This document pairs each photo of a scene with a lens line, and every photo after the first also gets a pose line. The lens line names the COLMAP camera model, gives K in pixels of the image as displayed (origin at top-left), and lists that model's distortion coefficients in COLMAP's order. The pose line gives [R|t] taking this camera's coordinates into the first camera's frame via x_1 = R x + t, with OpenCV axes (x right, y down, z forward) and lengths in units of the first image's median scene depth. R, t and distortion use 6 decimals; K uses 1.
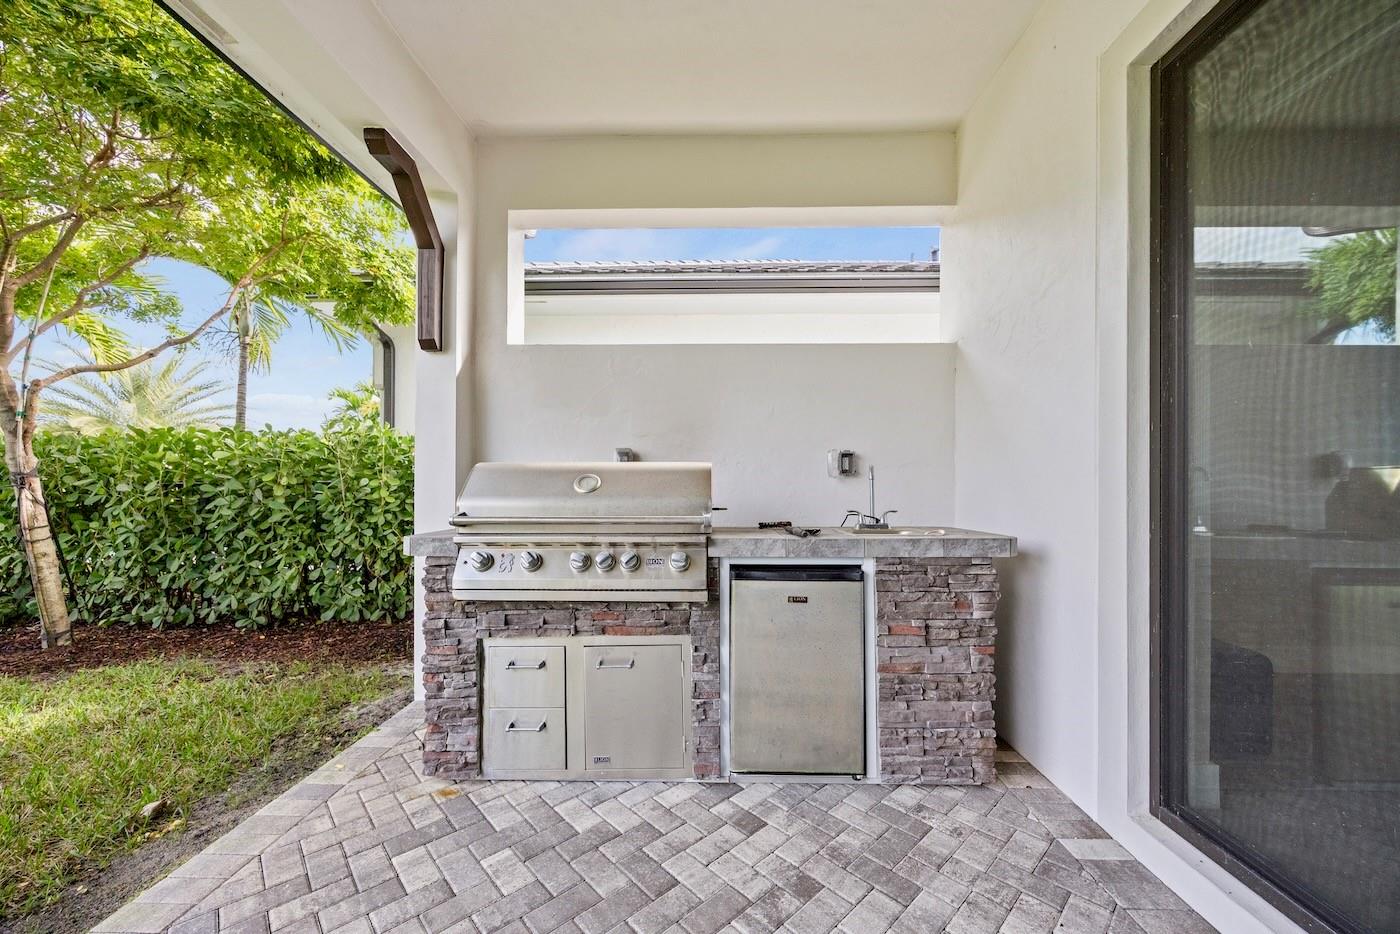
lens RADIAL K [[537.1, 0, 706.0], [0, 537.1, 473.9], [0, 0, 1]] dist [-0.001893, -0.000308]
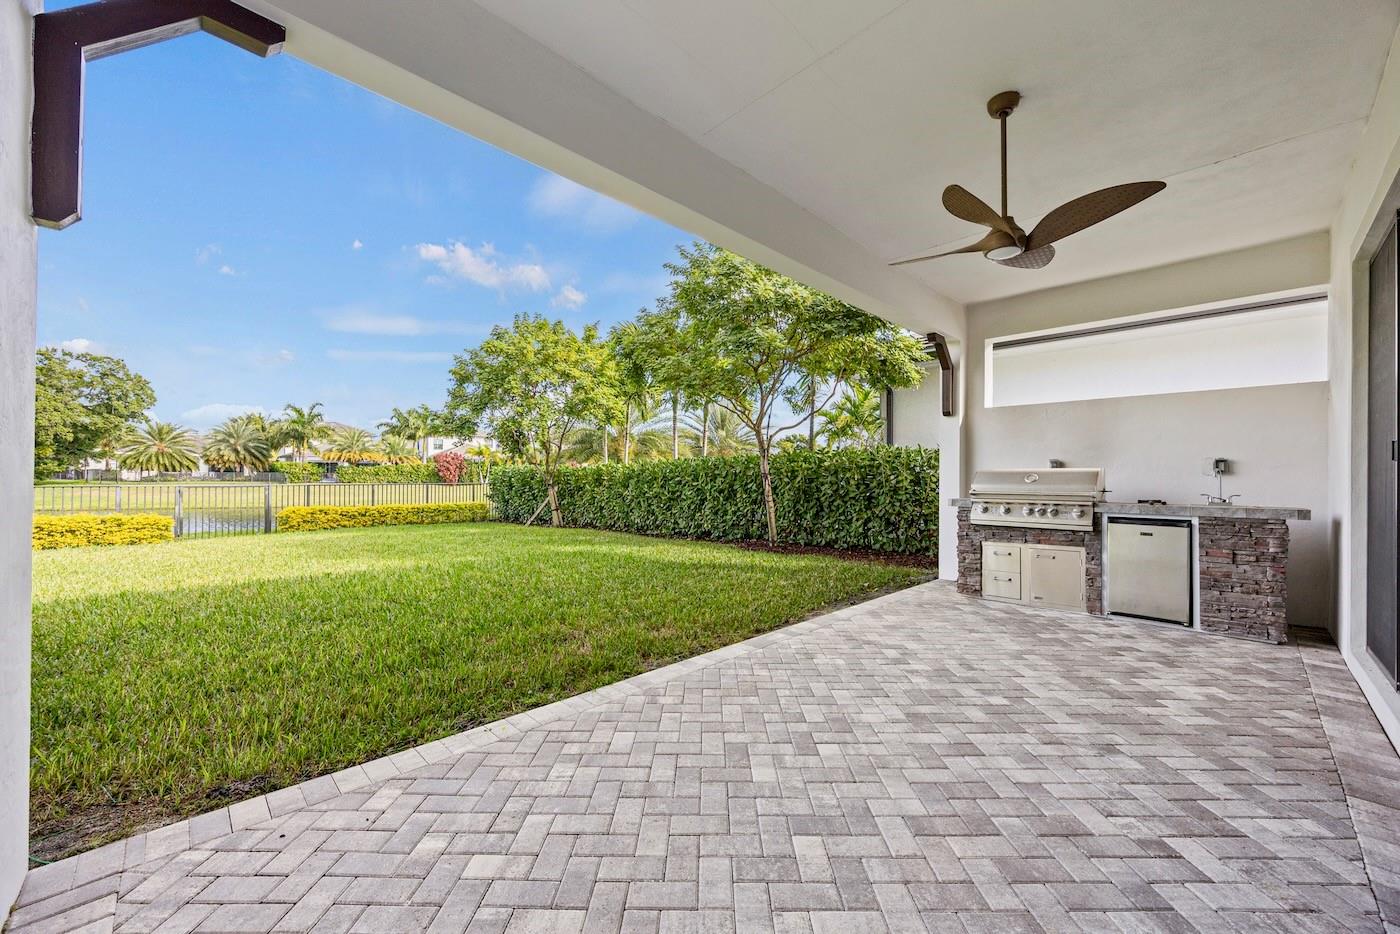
lens RADIAL K [[531.4, 0, 703.0], [0, 531.4, 471.8], [0, 0, 1]] dist [-0.003589, -0.000234]
pose [[0.716787, -0.002141, -0.697289, 0.363363], [0.003089, 0.999995, 0.000104, -0.013749], [0.697286, -0.002229, 0.716790, -1.640596]]
